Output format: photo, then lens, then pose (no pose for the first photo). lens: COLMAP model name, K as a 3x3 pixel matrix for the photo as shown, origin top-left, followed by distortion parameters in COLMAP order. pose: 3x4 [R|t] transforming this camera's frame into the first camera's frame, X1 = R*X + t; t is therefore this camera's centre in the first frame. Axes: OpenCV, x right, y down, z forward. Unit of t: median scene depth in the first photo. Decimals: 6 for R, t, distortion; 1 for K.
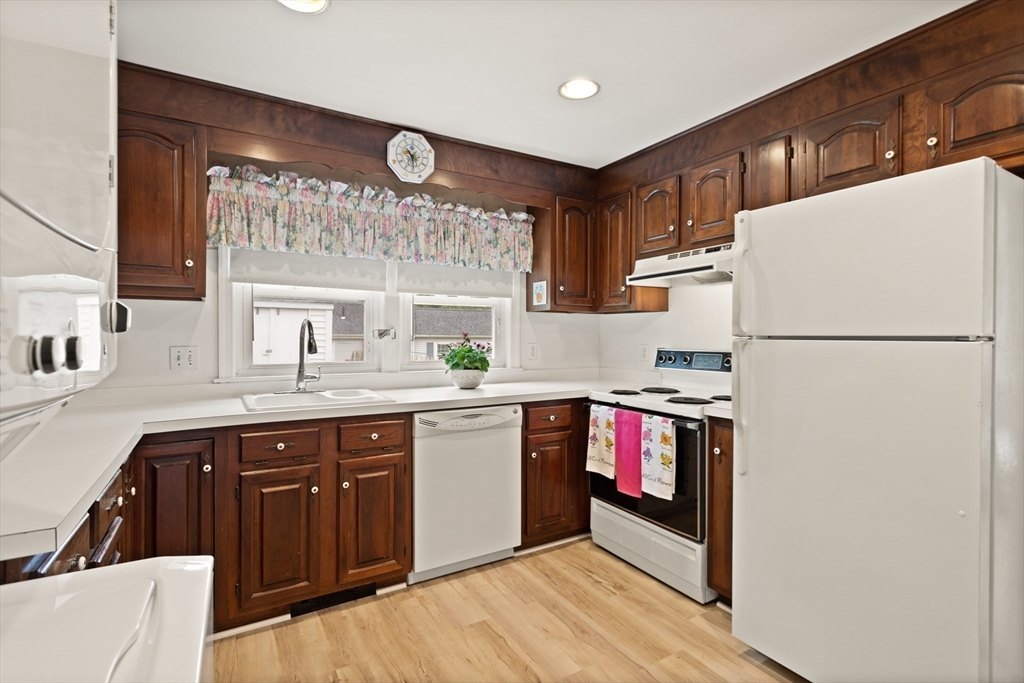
lens RADIAL K [[492.0, 0, 510.5], [0, 492.0, 337.0], [0, 0, 1]] dist [-0.001079, 0.000030]
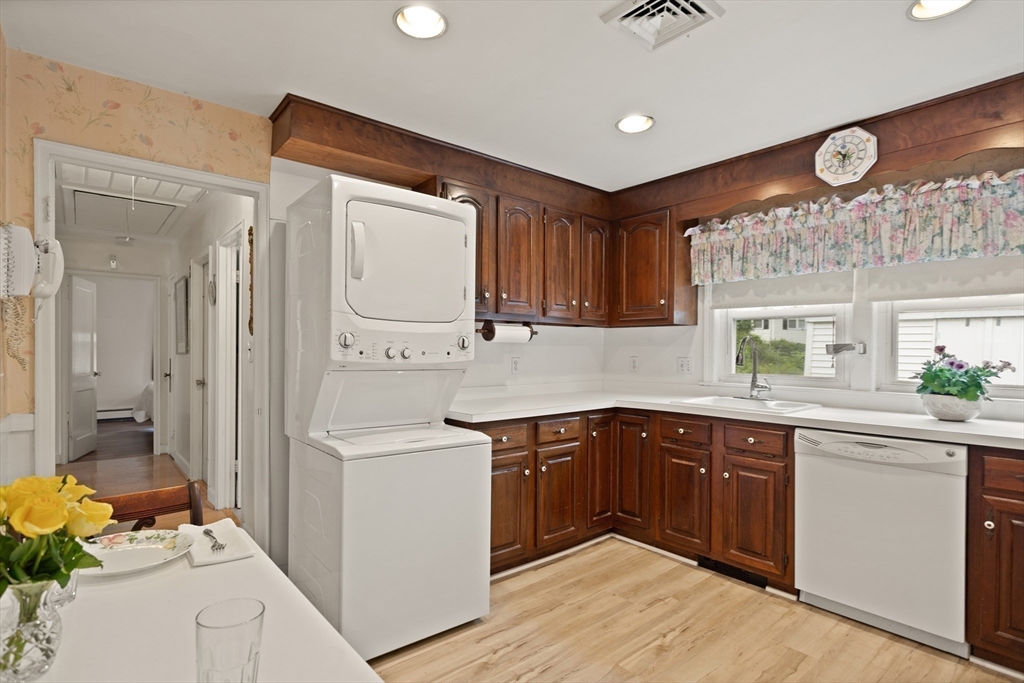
lens RADIAL K [[492.0, 0, 494.9], [0, 492.0, 354.1], [0, 0, 1]] dist [-0.001079, 0.000030]
pose [[0.150808, 0.008718, -0.988525, 0.641883], [-0.006638, 0.999948, 0.007806, 0.001531], [0.988541, 0.005385, 0.150858, 0.225085]]
